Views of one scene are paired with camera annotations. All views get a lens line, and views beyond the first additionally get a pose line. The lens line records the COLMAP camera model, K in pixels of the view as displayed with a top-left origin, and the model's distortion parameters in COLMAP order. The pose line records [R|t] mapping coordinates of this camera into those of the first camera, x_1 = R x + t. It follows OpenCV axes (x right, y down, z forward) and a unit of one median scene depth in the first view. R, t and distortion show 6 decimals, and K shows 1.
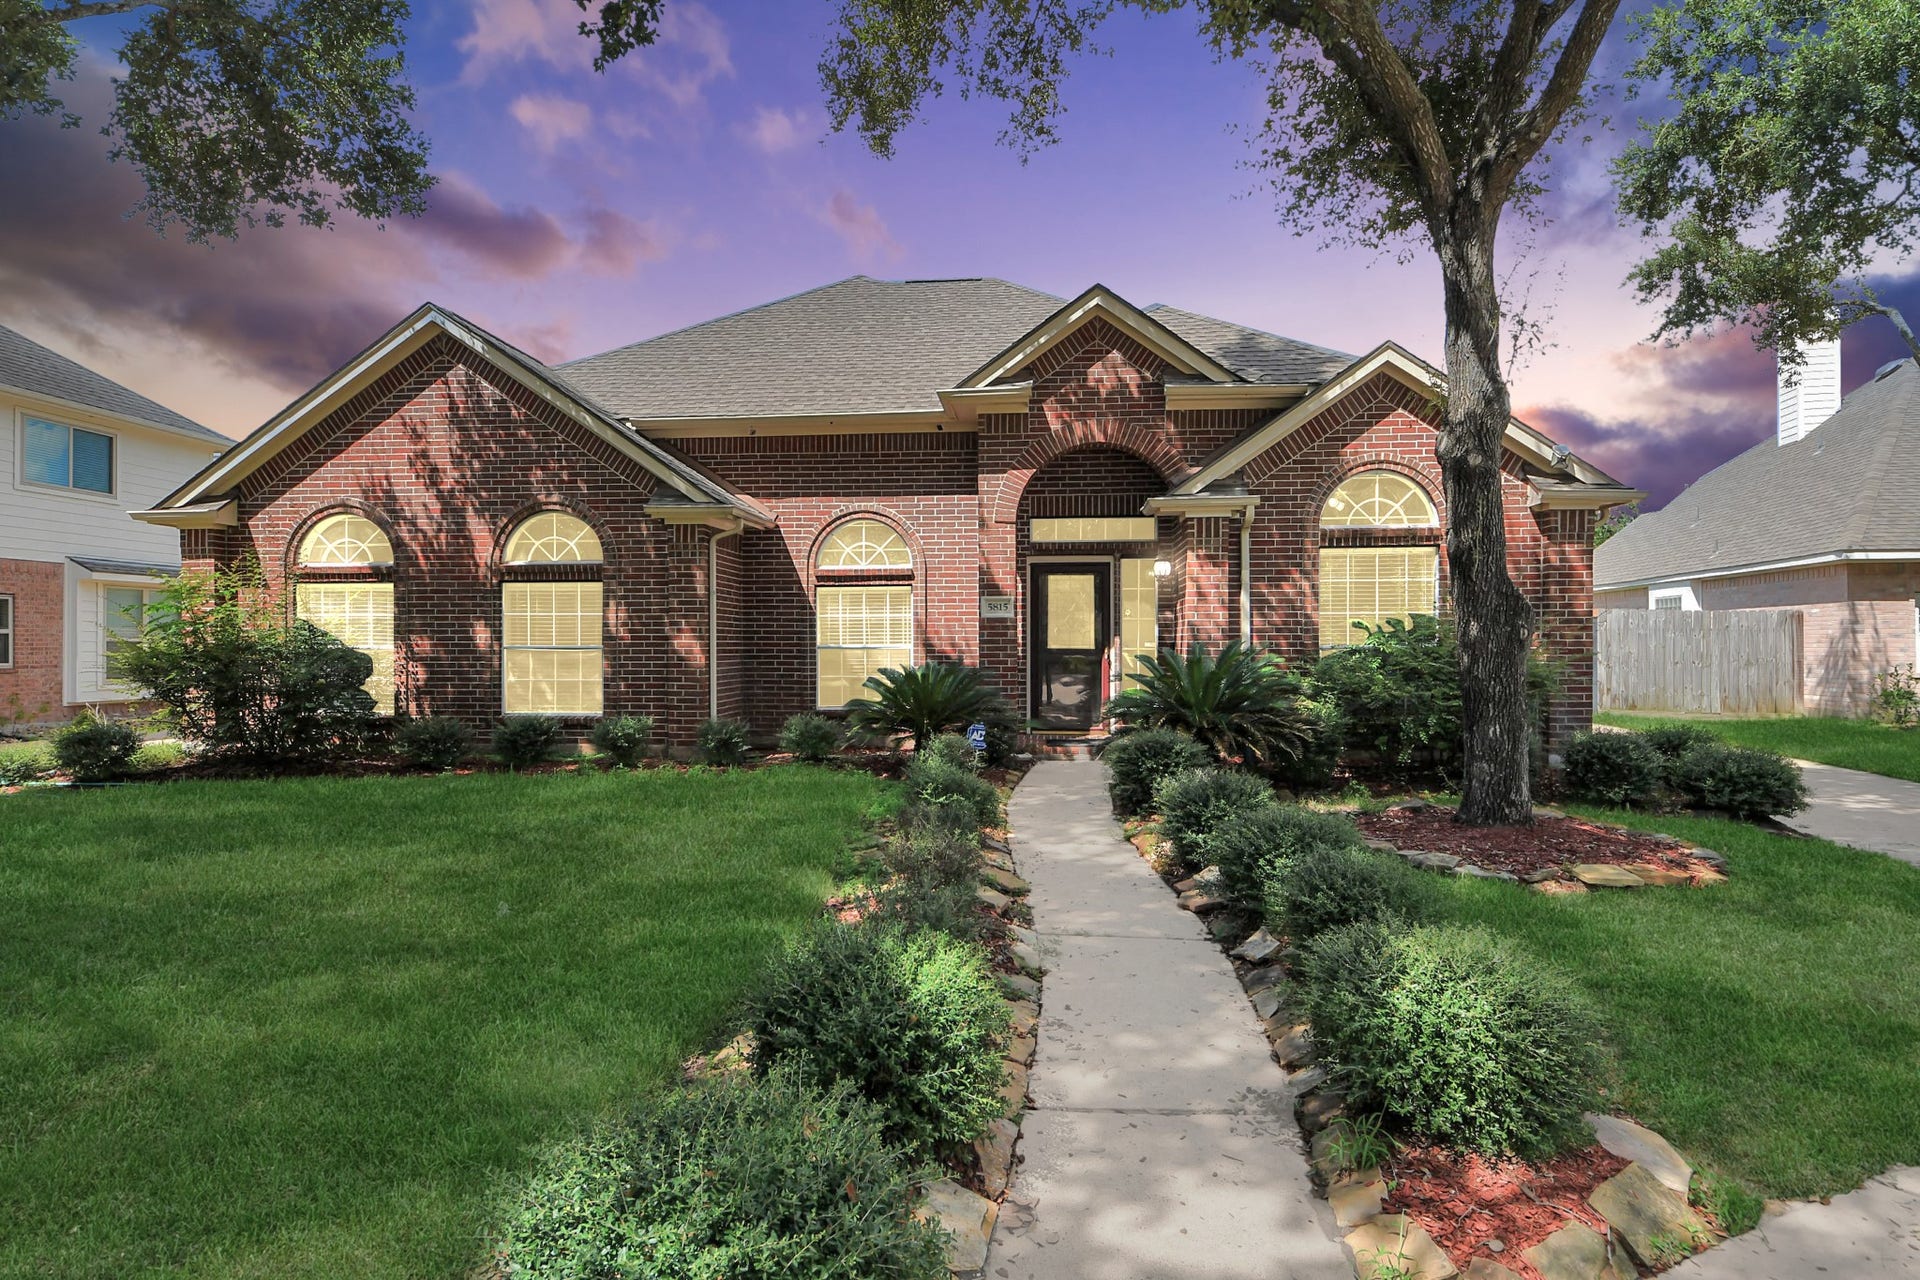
lens RADIAL K [[1030.8, 0, 960.0], [0, 1030.8, 640.0], [0, 0, 1]] dist [0.055965, -0.042138]
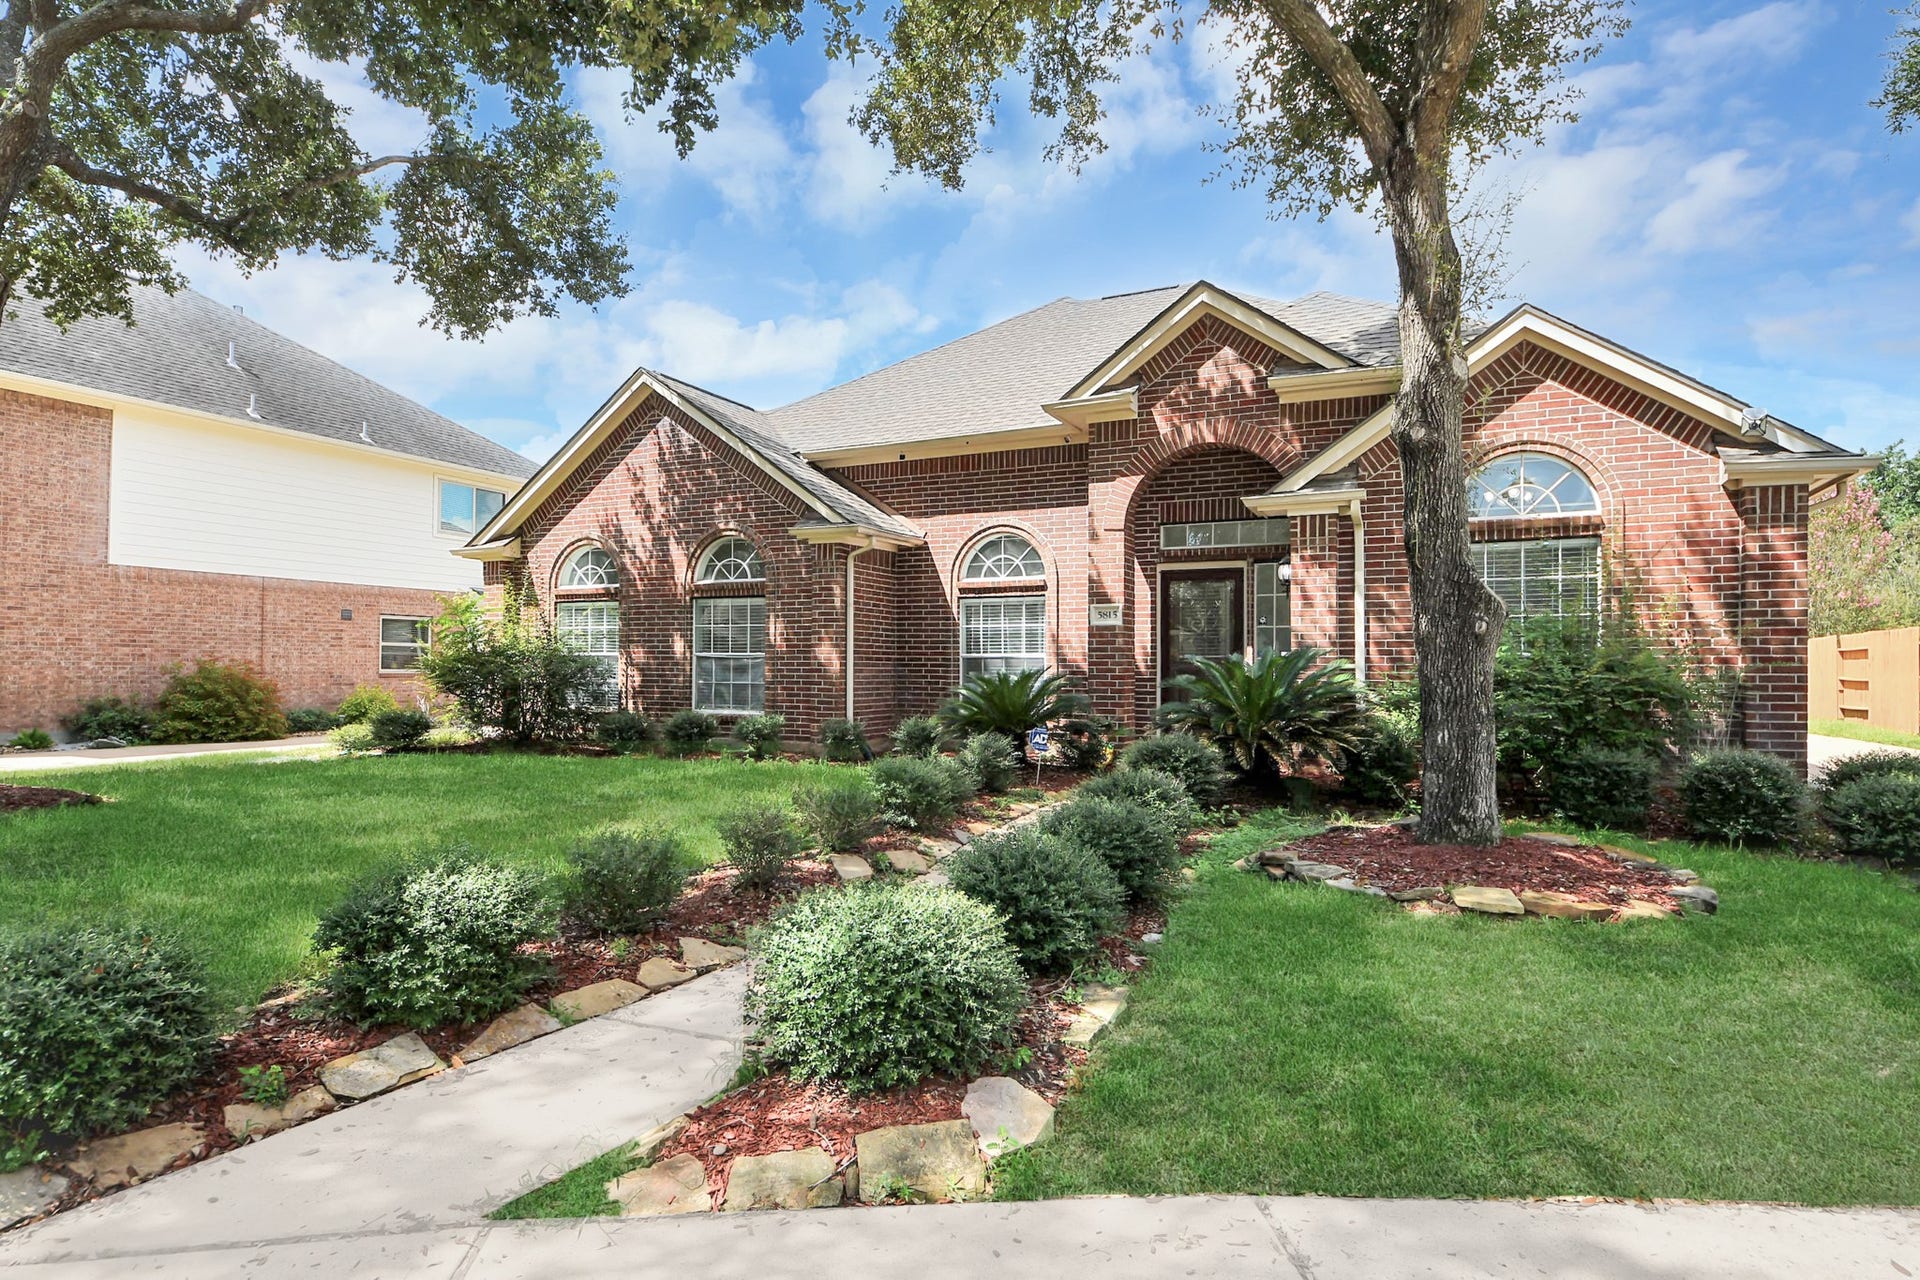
lens RADIAL K [[1030.8, 0, 960.0], [0, 1030.8, 640.0], [0, 0, 1]] dist [0.055965, -0.042138]
pose [[0.936323, -0.002620, -0.351129, 0.256170], [-0.005833, 0.999718, -0.023015, 0.016194], [0.351091, 0.023597, 0.936044, 0.016845]]
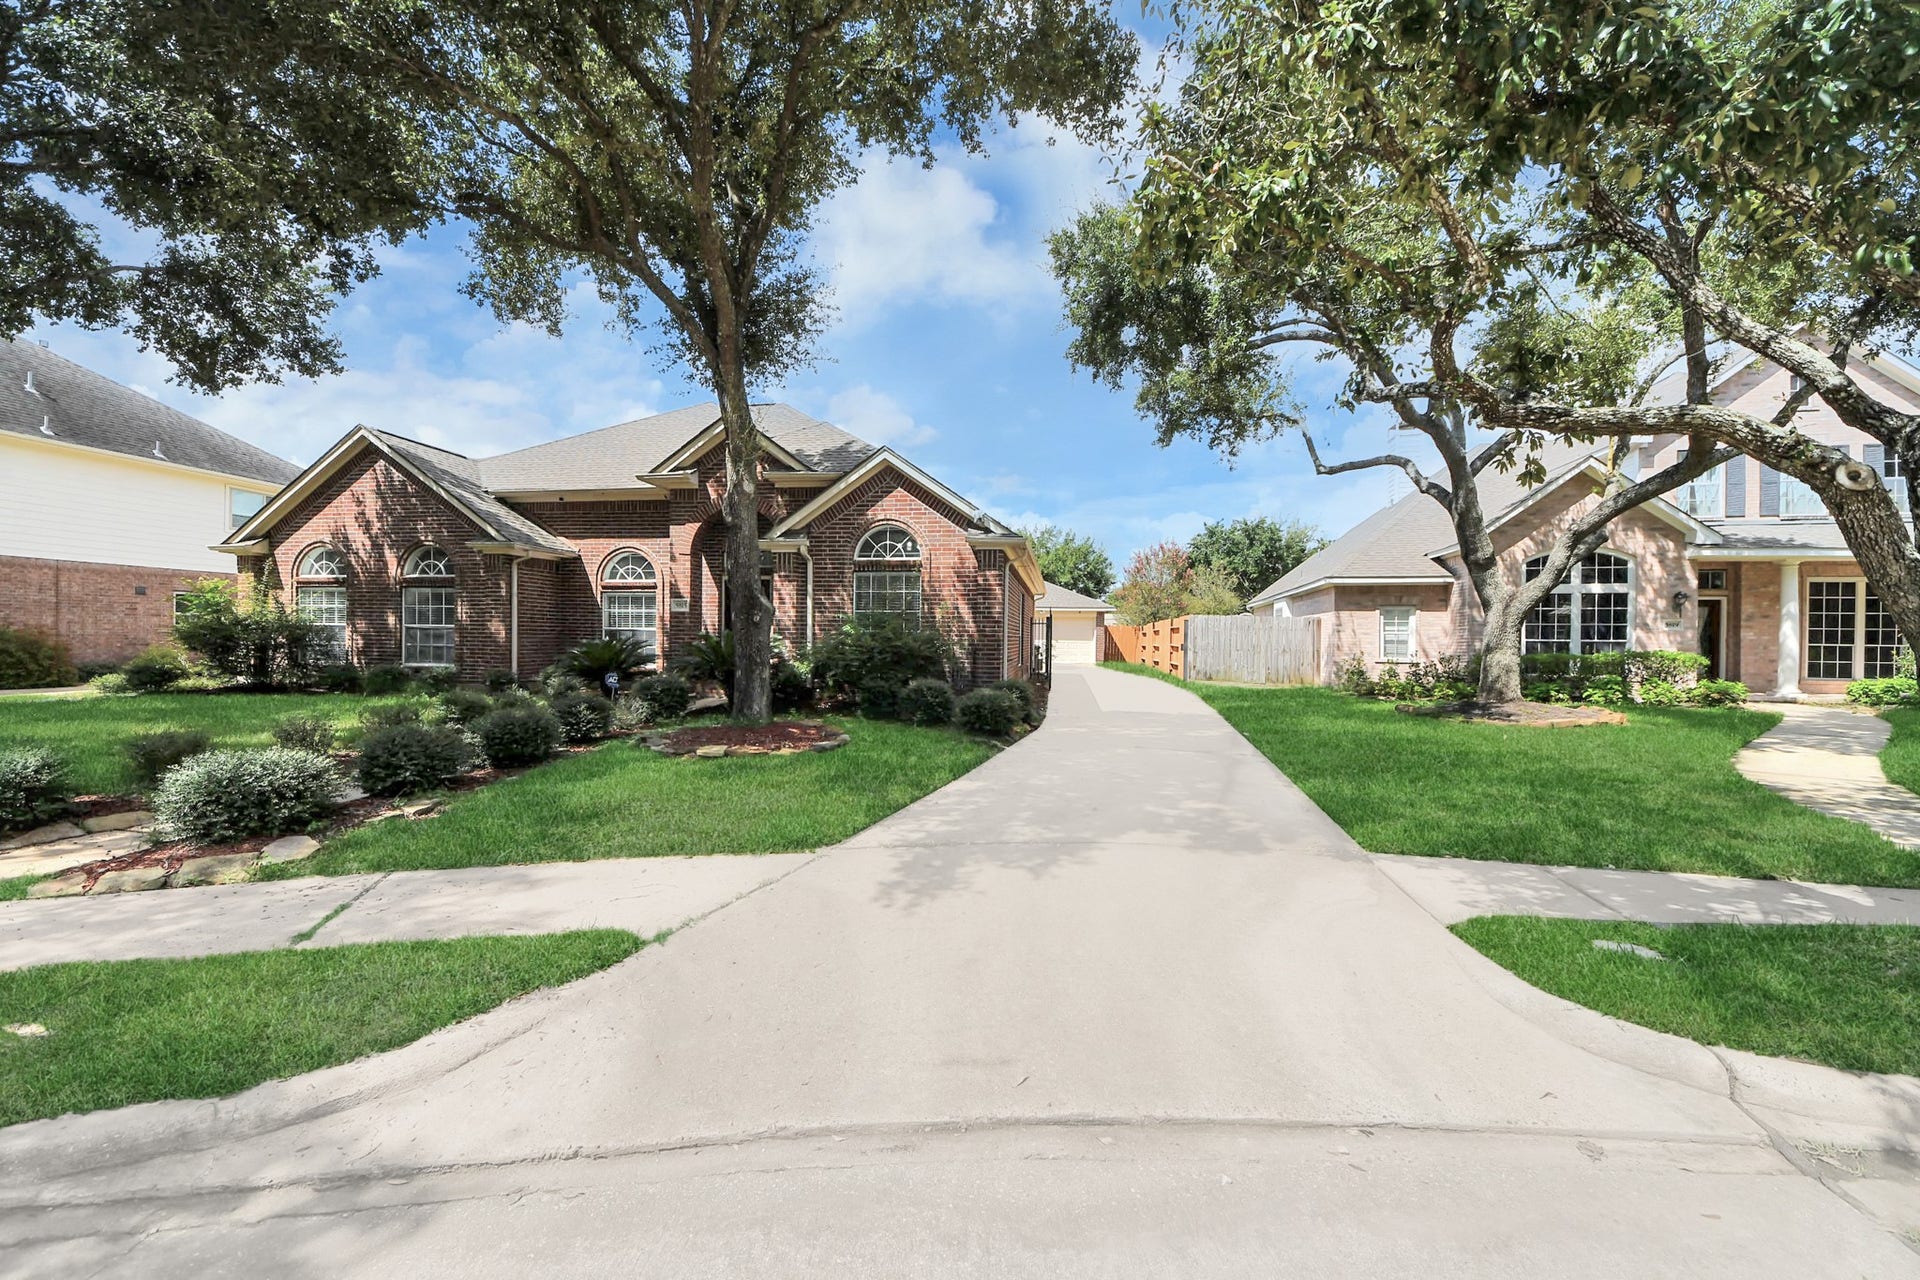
lens RADIAL K [[699.3, 0, 960.0], [0, 699.3, 640.0], [0, 0, 1]] dist [0.025957, -0.016051]
pose [[0.996975, 0.015590, -0.076140, 0.574650], [-0.015160, 0.999866, 0.006226, 0.009717], [0.076227, -0.005053, 0.997078, -0.087150]]
